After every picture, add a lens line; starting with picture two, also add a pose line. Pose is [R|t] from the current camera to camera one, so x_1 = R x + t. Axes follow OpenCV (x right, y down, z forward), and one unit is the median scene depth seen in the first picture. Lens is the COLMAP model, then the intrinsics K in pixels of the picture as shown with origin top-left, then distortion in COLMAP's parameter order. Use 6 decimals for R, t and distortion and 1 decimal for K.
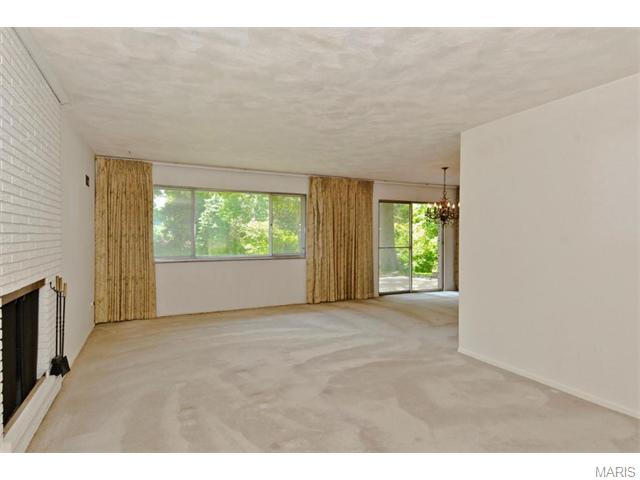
lens RADIAL K [[337.9, 0, 319.3], [0, 337.9, 244.0], [0, 0, 1]] dist [0.045692, -0.034048]
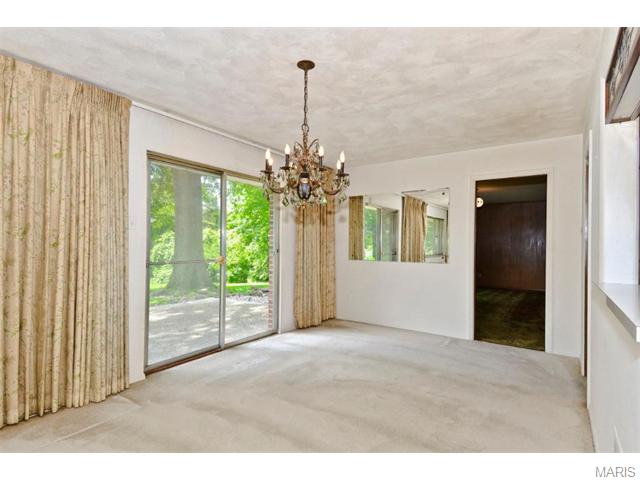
lens RADIAL K [[337.9, 0, 319.3], [0, 337.9, 244.0], [0, 0, 1]] dist [0.045692, -0.034048]
pose [[0.860230, 0.011462, 0.509777, 0.136452], [-0.000827, 0.999777, -0.021084, -0.004115], [-0.509905, 0.017715, 0.860048, 0.492904]]
